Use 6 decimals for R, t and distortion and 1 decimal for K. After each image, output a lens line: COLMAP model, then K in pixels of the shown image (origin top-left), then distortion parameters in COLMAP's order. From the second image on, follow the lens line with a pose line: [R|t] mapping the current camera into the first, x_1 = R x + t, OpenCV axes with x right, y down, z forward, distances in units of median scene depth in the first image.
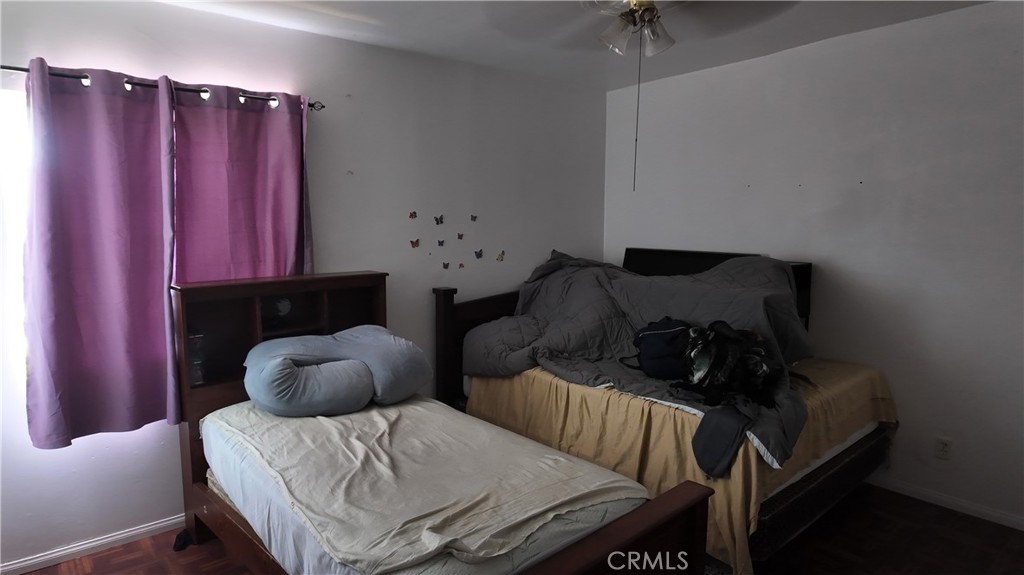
lens RADIAL K [[588.8, 0, 515.2], [0, 588.8, 285.0], [0, 0, 1]] dist [0.015264, -0.017256]
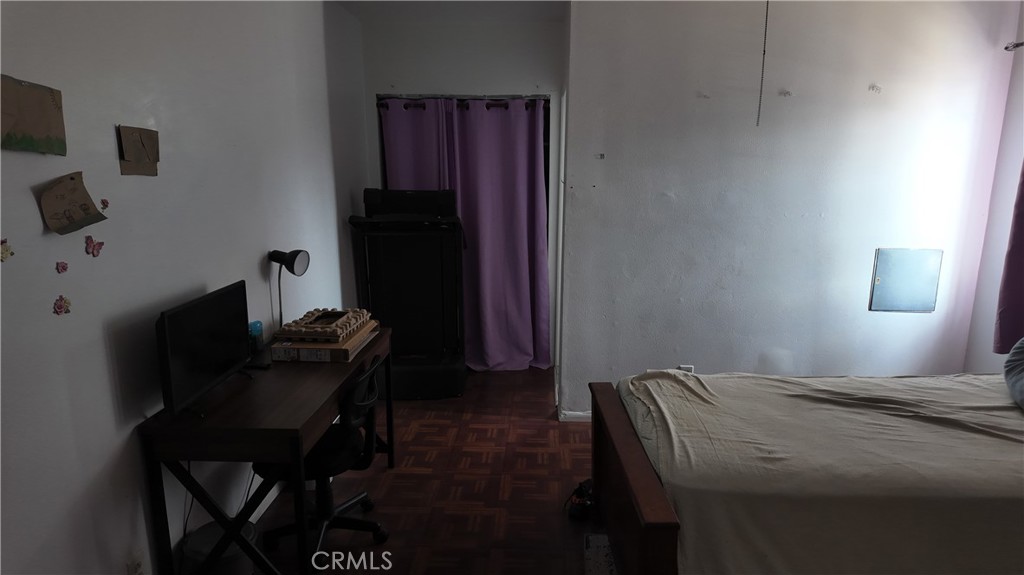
lens RADIAL K [[588.8, 0, 513.8], [0, 588.8, 288.5], [0, 0, 1]] dist [0.015264, -0.017256]
pose [[-0.679400, 0.155103, -0.717188, 0.649442], [-0.069961, 0.959259, 0.273729, -0.103790], [0.730425, 0.236147, -0.640870, 0.878934]]
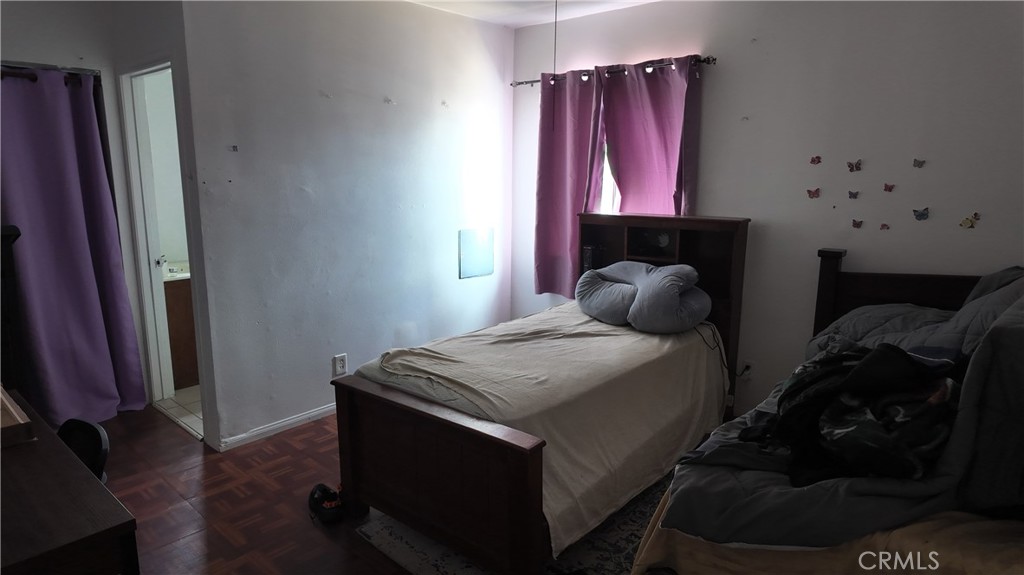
lens RADIAL K [[588.8, 0, 505.7], [0, 588.8, 289.6], [0, 0, 1]] dist [0.015264, -0.017256]
pose [[0.143553, 0.195934, -0.970053, 0.804182], [-0.112542, 0.977079, 0.180698, -0.048359], [0.983223, 0.083232, 0.162314, 0.534097]]
